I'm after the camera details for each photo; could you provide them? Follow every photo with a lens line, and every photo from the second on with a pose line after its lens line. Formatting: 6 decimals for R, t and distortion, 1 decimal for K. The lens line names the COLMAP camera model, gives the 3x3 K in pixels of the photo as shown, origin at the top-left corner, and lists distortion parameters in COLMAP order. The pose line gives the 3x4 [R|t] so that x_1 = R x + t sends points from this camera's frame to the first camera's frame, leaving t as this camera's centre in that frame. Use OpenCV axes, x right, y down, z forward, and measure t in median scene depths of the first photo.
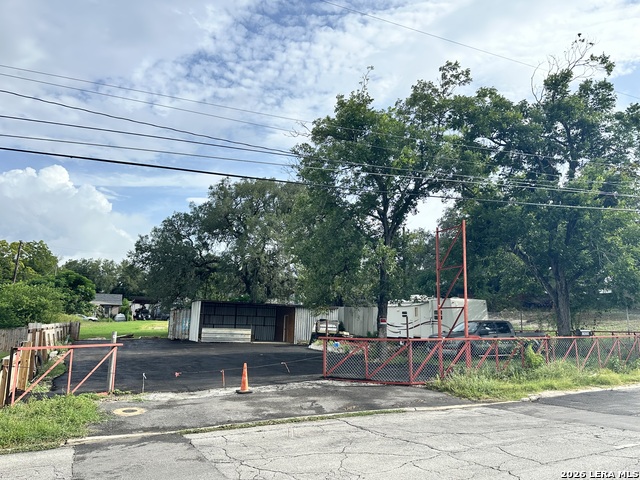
lens RADIAL K [[494.8, 0, 320.0], [0, 494.8, 240.0], [0, 0, 1]] dist [0.002634, -0.002285]
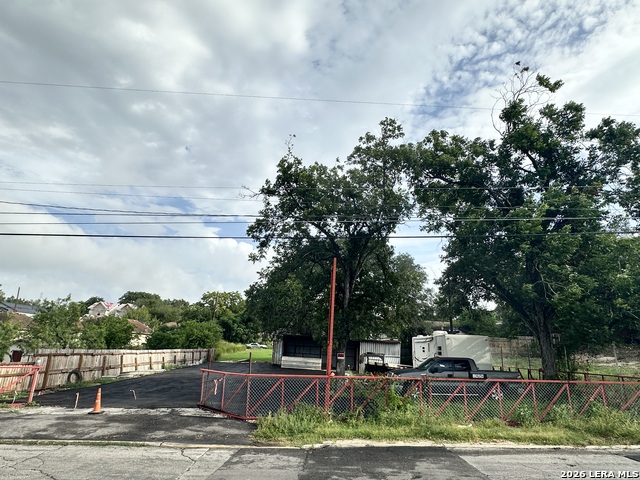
lens RADIAL K [[382.6, 0, 321.7], [0, 382.6, 243.3], [0, 0, 1]] dist [-0.002339, 0.001106]
pose [[0.920278, -0.081515, -0.382680, 0.256447], [0.038536, 0.992185, -0.118672, 0.009647], [0.389363, 0.094464, 0.916228, 0.109516]]
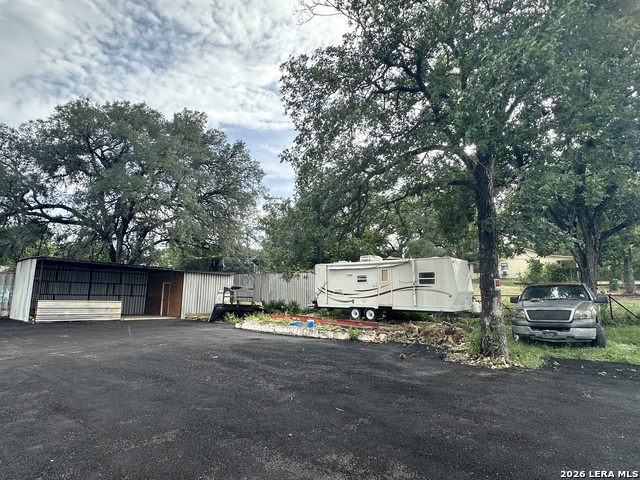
lens RADIAL K [[354.2, 0, 320.0], [0, 354.2, 240.0], [0, 0, 1]] dist [-0.015566, -0.001280]
pose [[0.886626, 0.057838, 0.458856, -0.128250], [-0.067213, 0.997730, 0.004111, 0.074367], [-0.457577, -0.034487, 0.888501, 0.437337]]
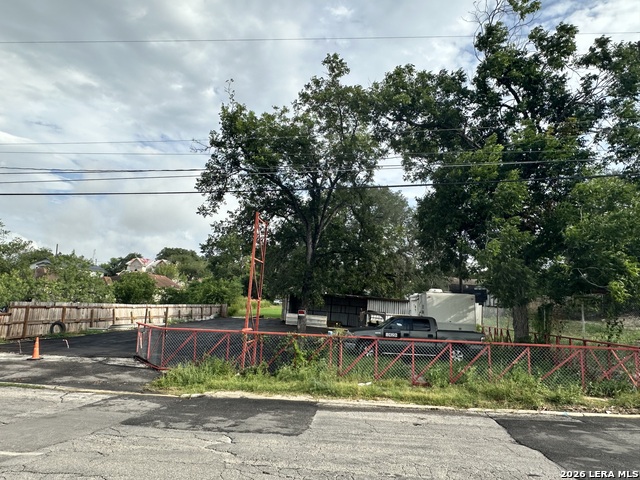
lens RADIAL K [[412.5, 0, 320.9], [0, 412.5, 237.7], [0, 0, 1]] dist [-0.001106, 0.000237]
pose [[0.860274, -0.047878, -0.507579, 0.366160], [0.042976, 0.998847, -0.021380, 0.014485], [0.508018, -0.003421, 0.861340, 0.153353]]
